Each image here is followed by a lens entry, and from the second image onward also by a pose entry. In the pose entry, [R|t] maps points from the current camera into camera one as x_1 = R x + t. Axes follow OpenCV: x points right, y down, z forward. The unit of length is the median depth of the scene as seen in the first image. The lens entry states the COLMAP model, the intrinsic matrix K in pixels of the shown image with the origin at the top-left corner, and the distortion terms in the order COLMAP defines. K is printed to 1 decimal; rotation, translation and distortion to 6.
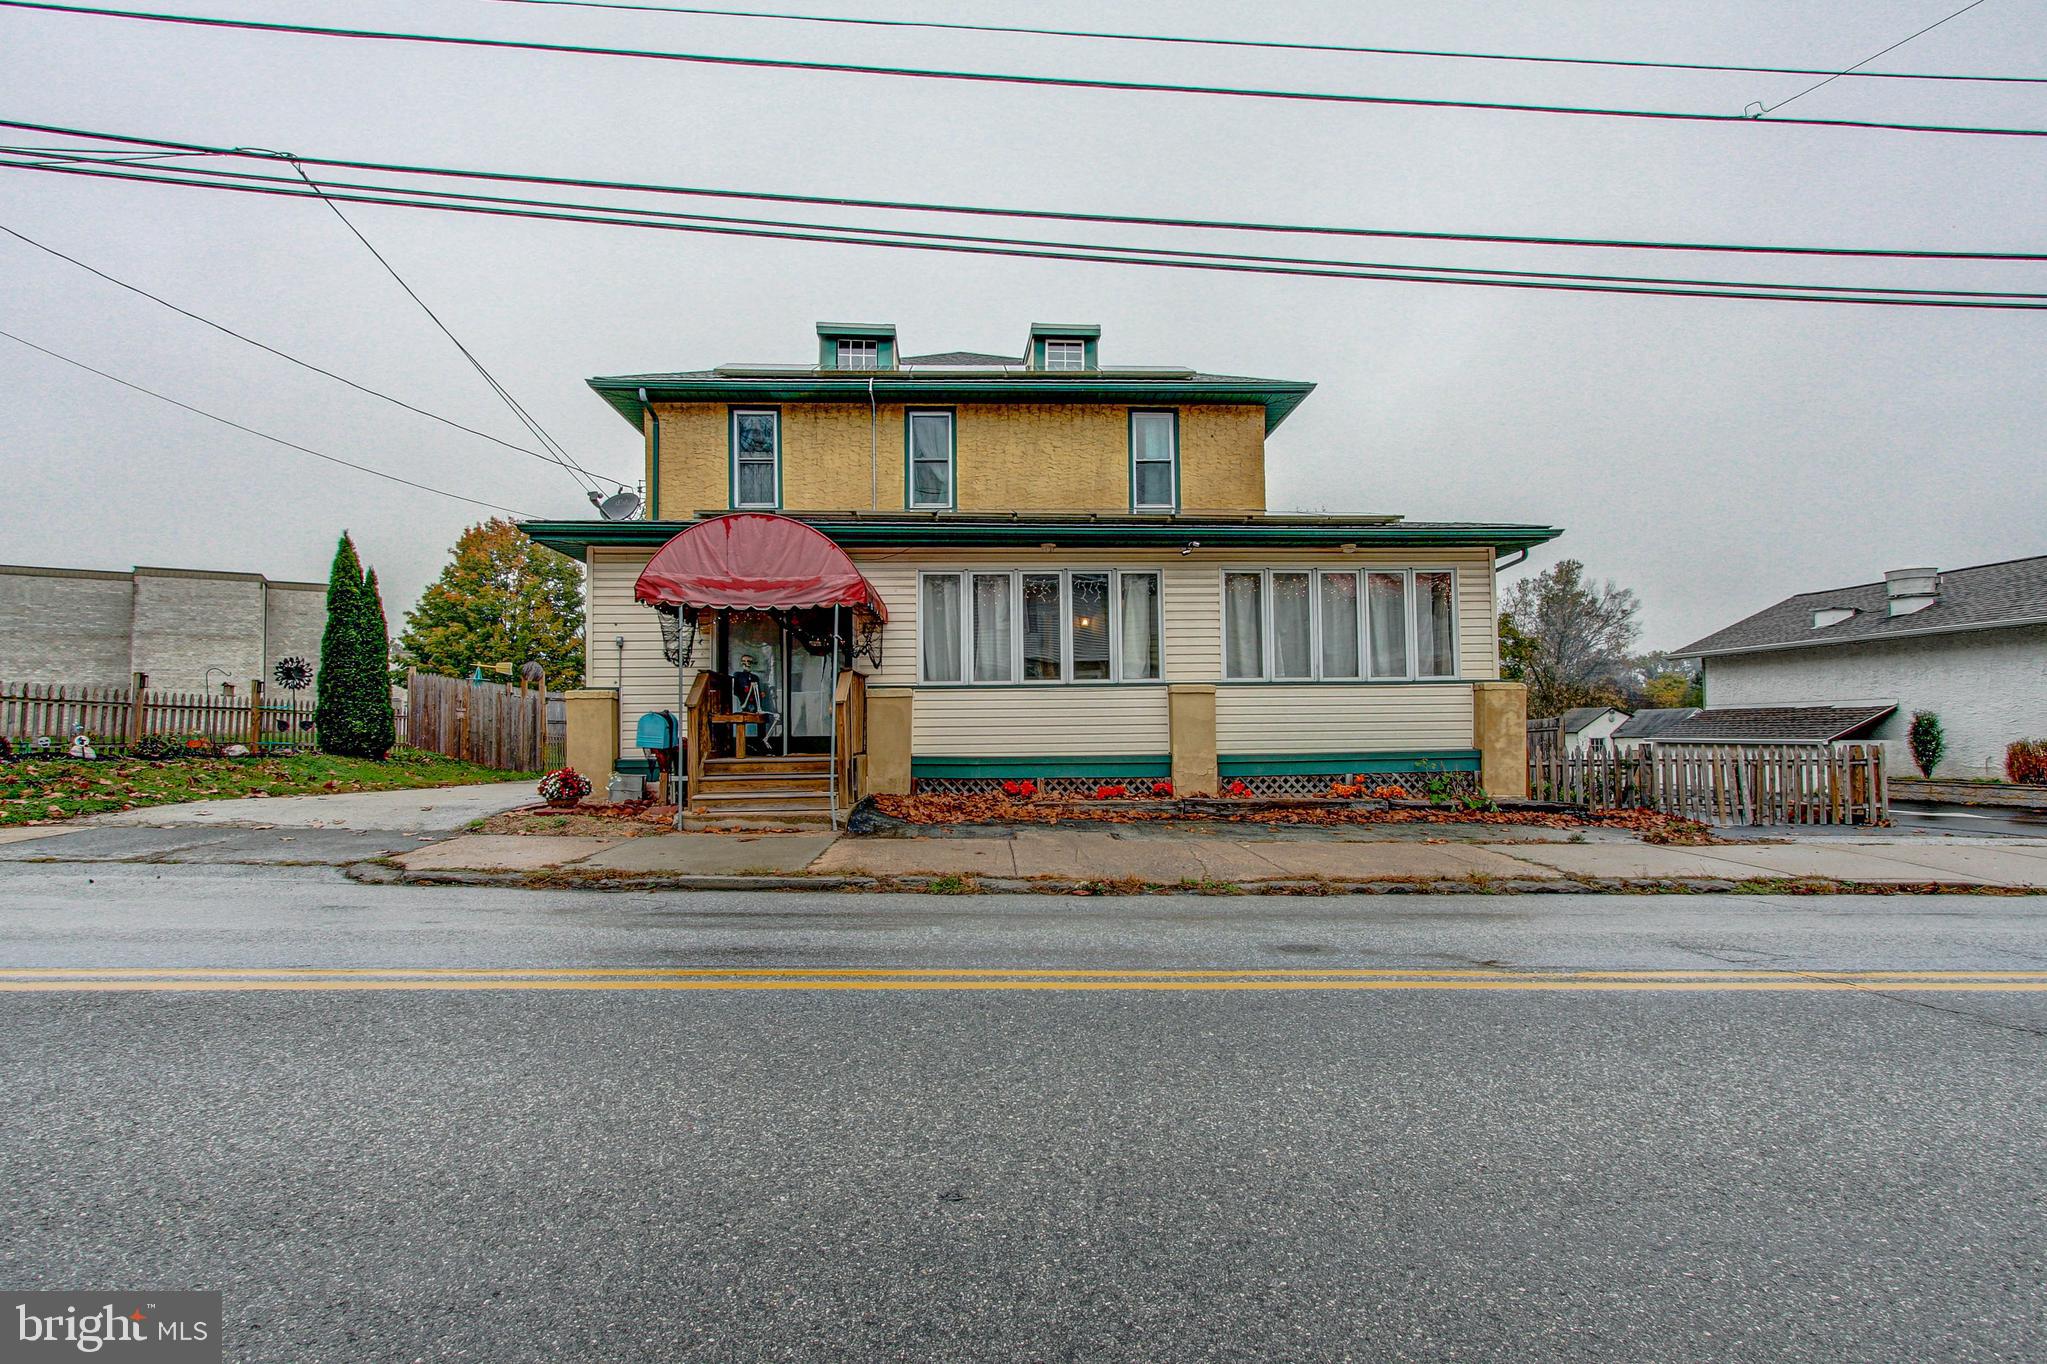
lens RADIAL K [[952.3, 0, 1029.3], [0, 952.3, 700.1], [0, 0, 1]] dist [-0.004364, 0.000561]
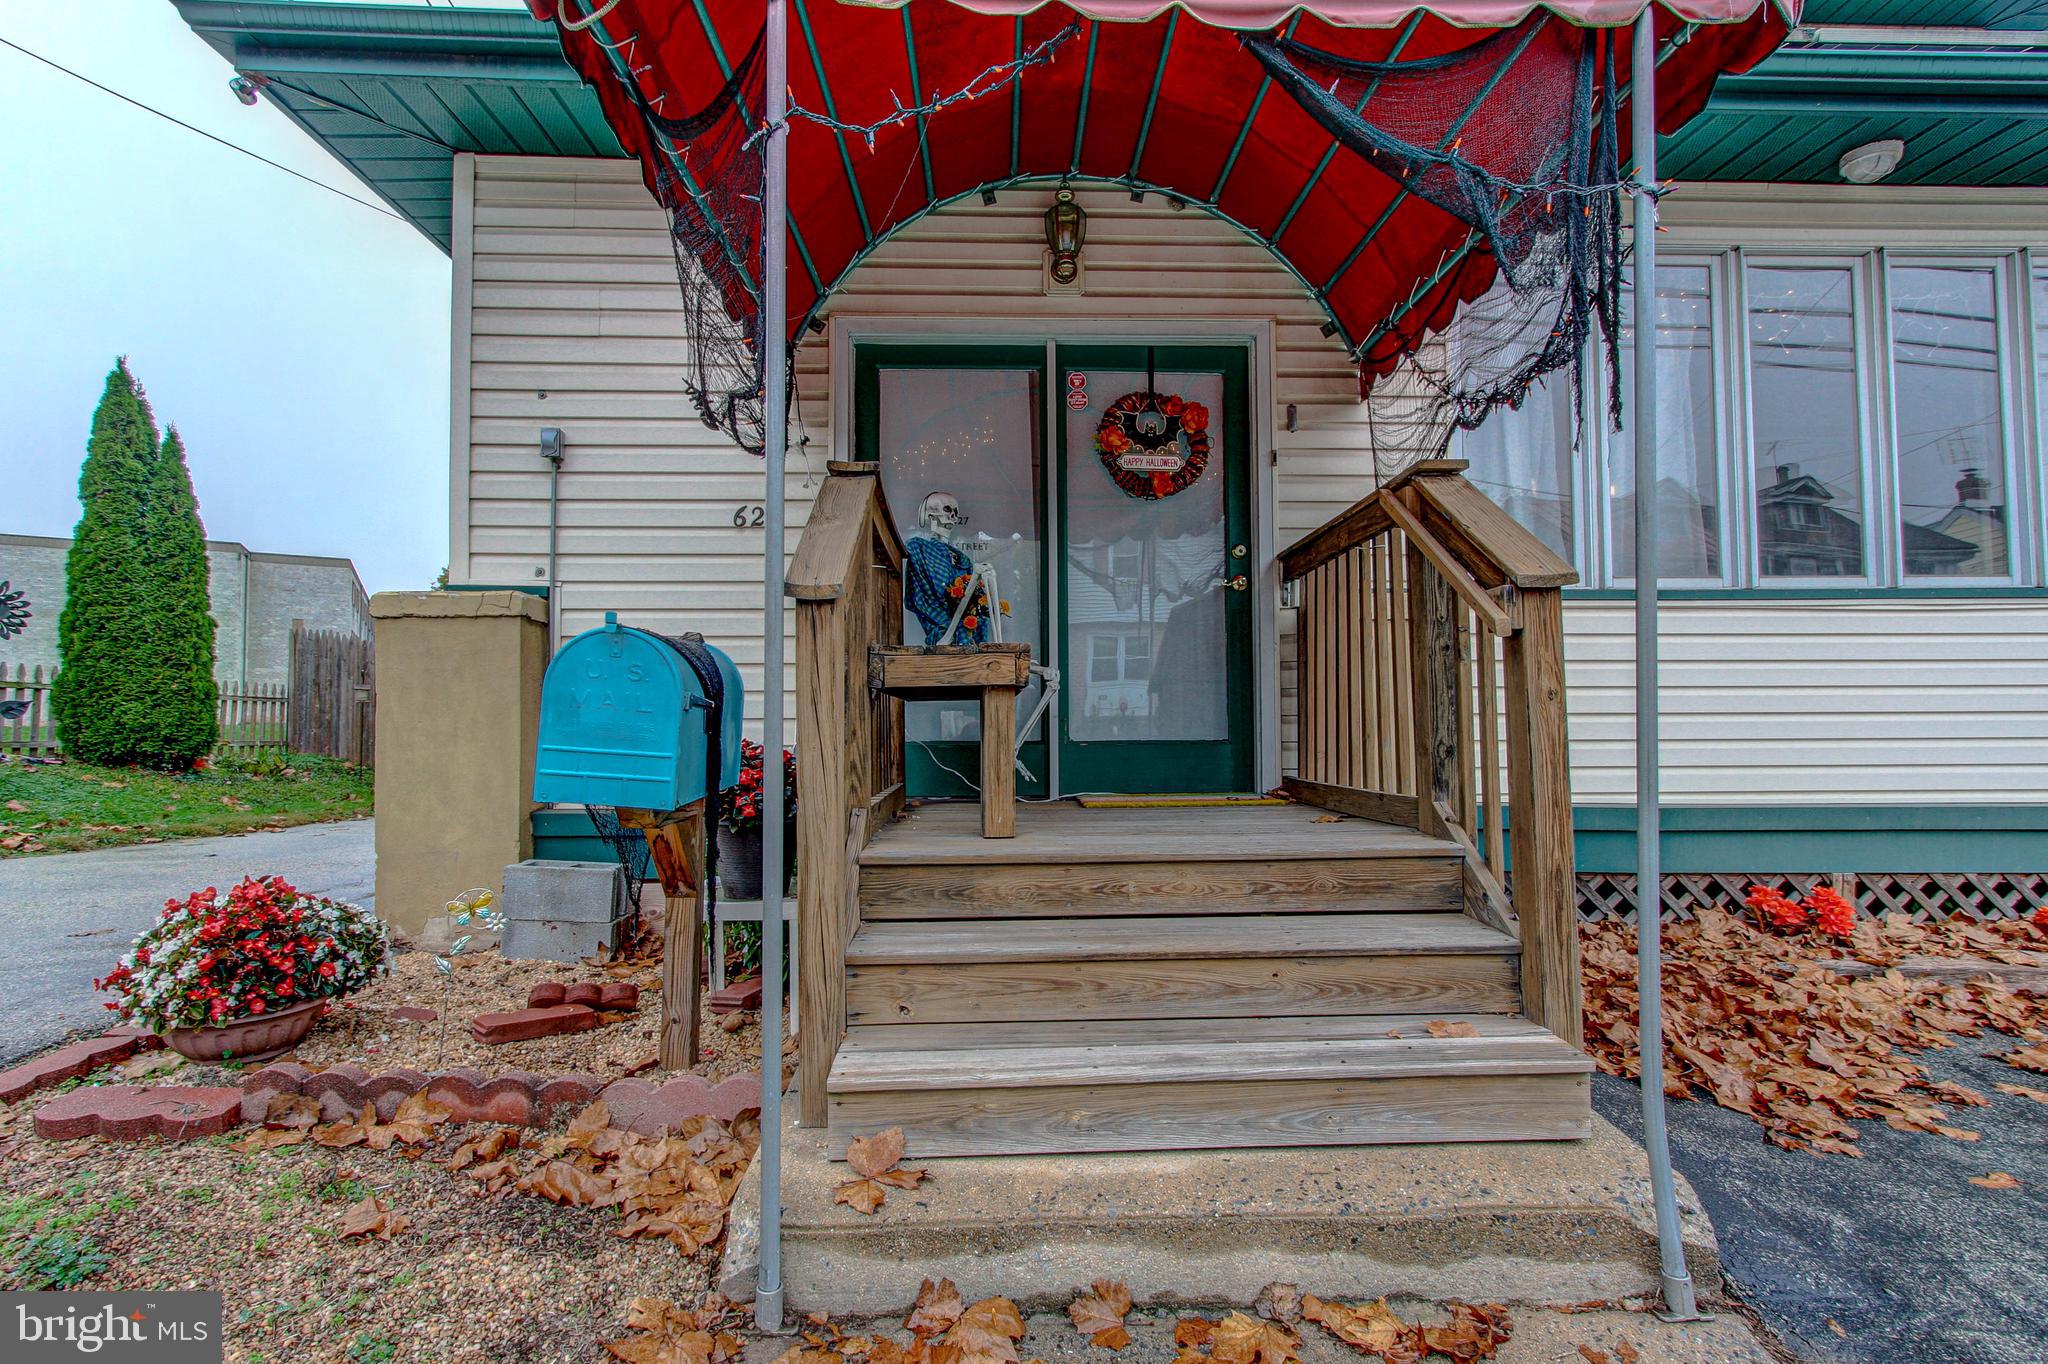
lens RADIAL K [[933.0, 0, 1031.8], [0, 933.0, 698.2], [0, 0, 1]] dist [-0.000435, 0.000248]
pose [[0.999782, 0.004924, -0.020277, -0.252598], [-0.004879, 0.999986, 0.002247, 0.022161], [0.020288, -0.002147, 0.999792, 0.664986]]
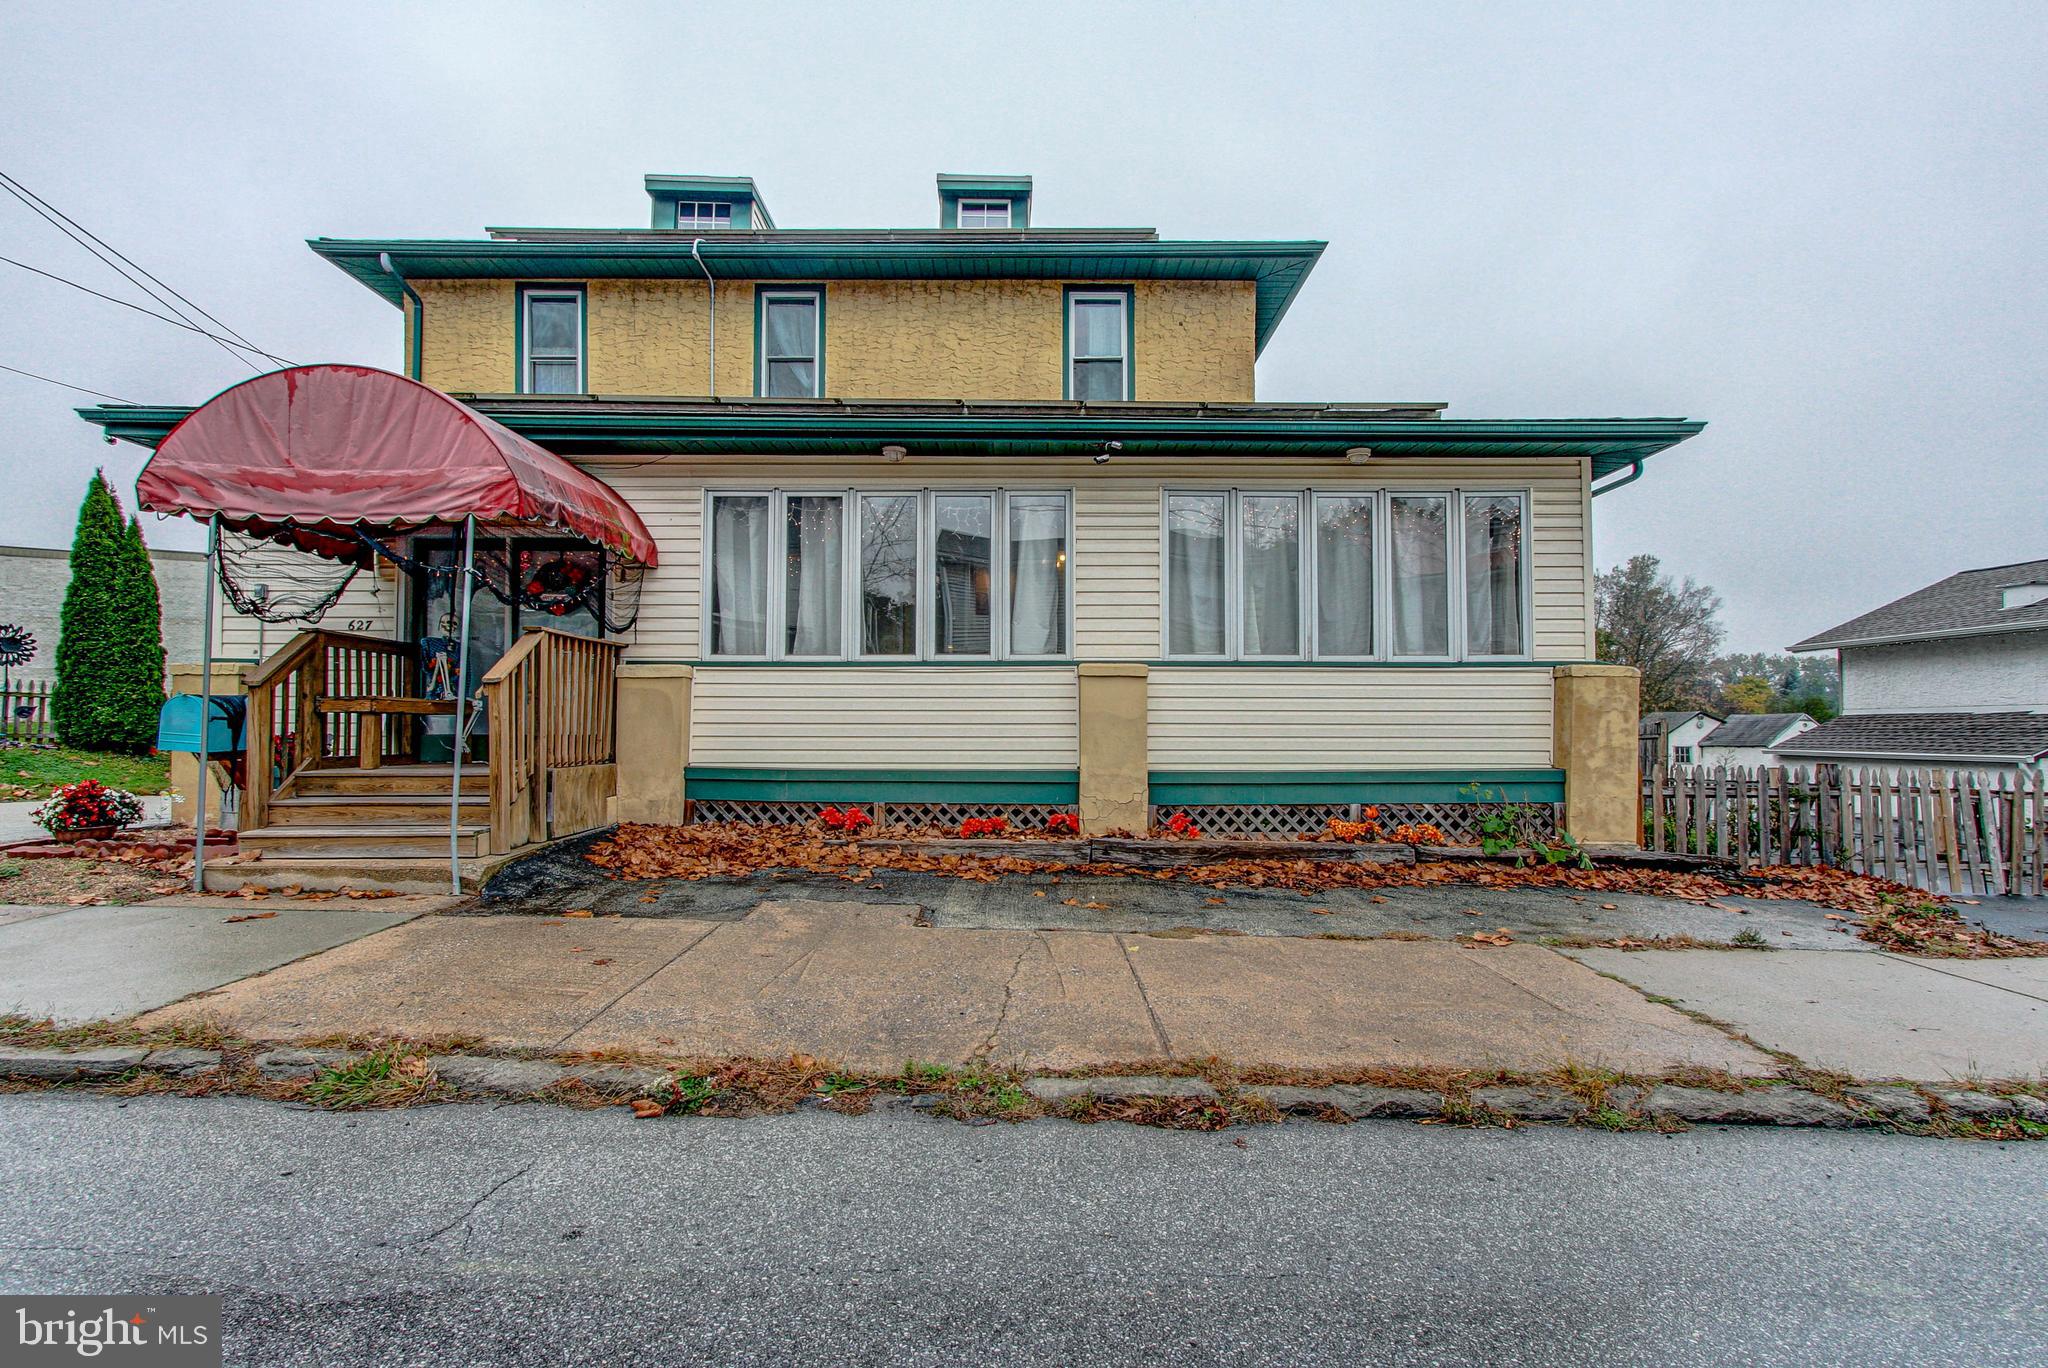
lens RADIAL K [[955.6, 0, 1029.9], [0, 955.6, 704.0], [0, 0, 1]] dist [-0.000978, 0.000218]
pose [[0.998664, 0.011584, -0.050356, 0.146244], [-0.011295, 0.999918, 0.006019, 0.008022], [0.050421, -0.005442, 0.998713, 0.338442]]
